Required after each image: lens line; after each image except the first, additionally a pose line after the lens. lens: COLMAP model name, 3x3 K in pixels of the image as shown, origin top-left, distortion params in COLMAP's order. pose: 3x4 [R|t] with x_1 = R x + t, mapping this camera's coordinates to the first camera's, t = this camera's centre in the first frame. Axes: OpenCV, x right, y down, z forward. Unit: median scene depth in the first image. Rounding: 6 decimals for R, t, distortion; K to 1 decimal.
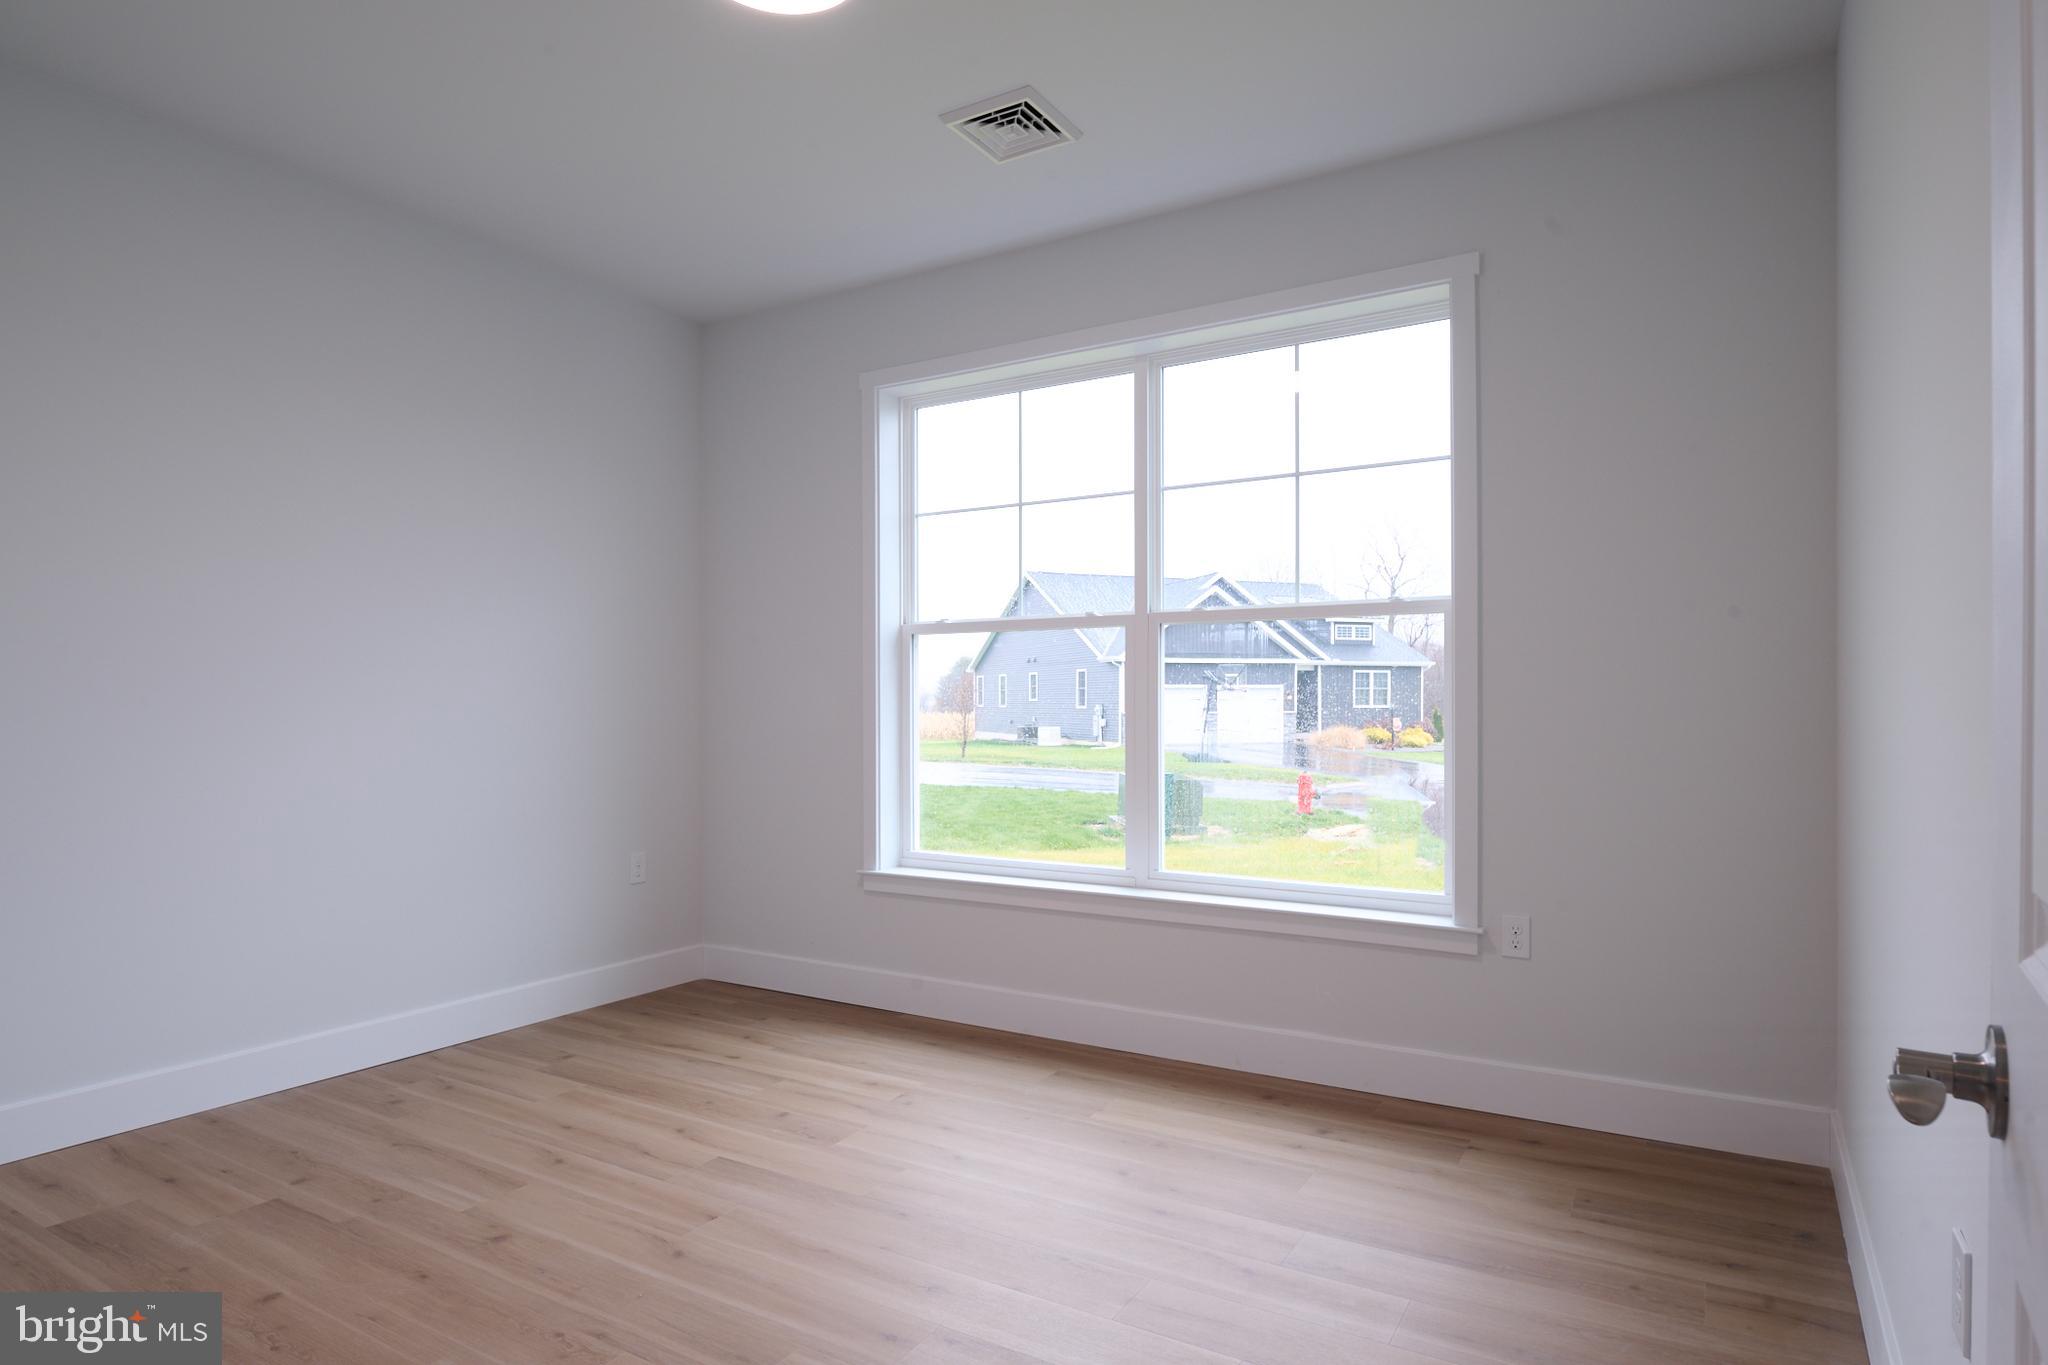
lens RADIAL K [[1140.6, 0, 1032.0], [0, 1140.6, 704.1], [0, 0, 1]] dist [0.000131, -0.005552]
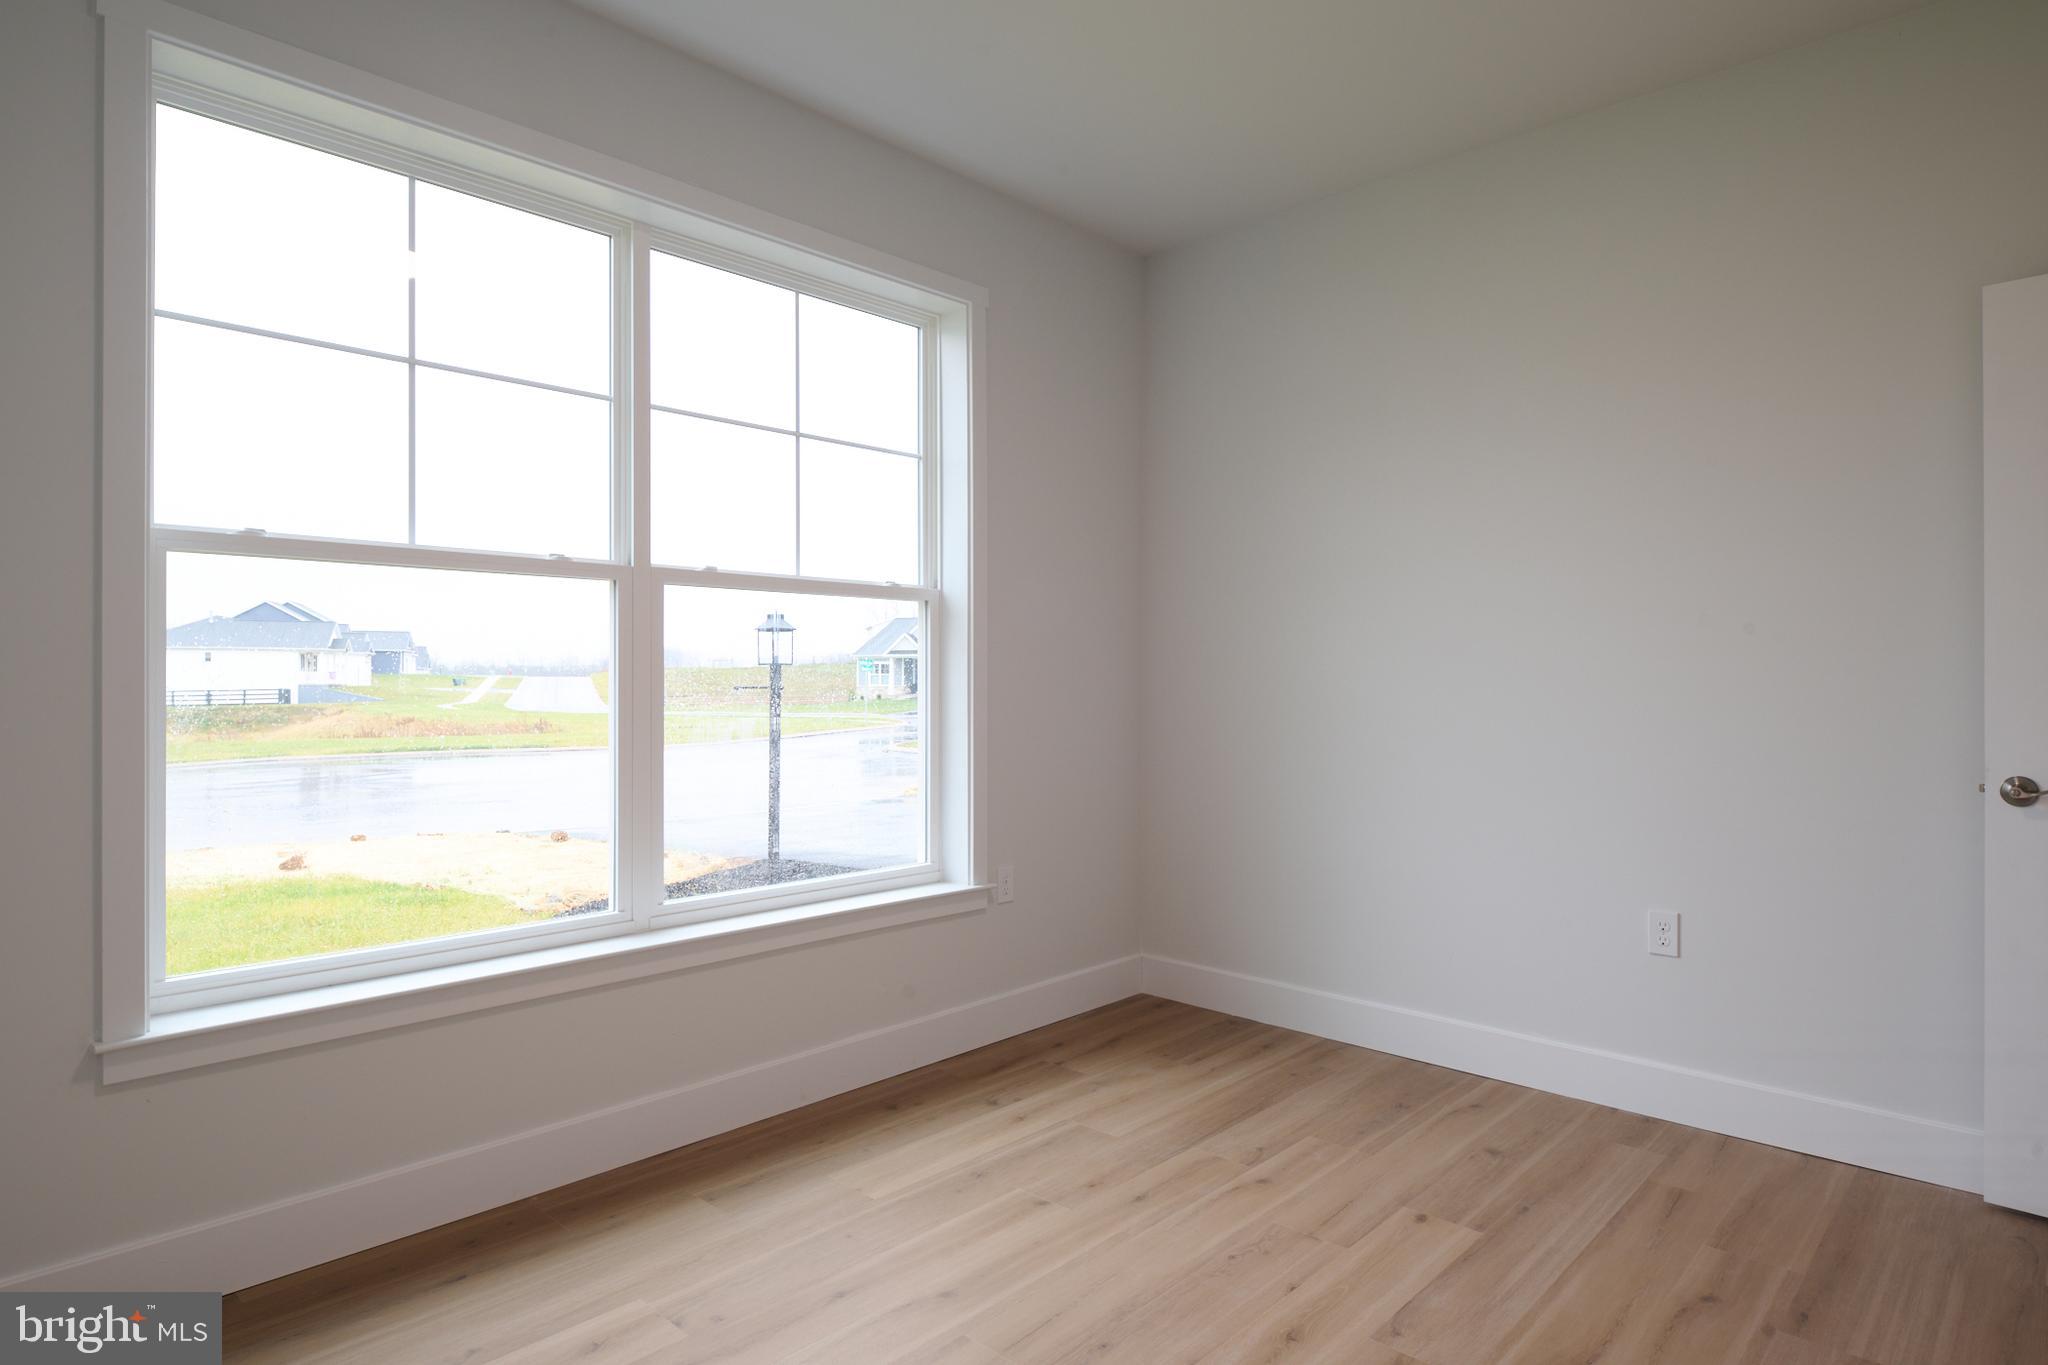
lens RADIAL K [[1140.6, 0, 1058.8], [0, 1140.6, 680.1], [0, 0, 1]] dist [0.000131, -0.005552]
pose [[0.203267, 0.002519, 0.979120, -0.681908], [0.000526, 0.999996, -0.002682, -0.002936], [-0.979123, 0.001060, 0.203265, 0.675568]]
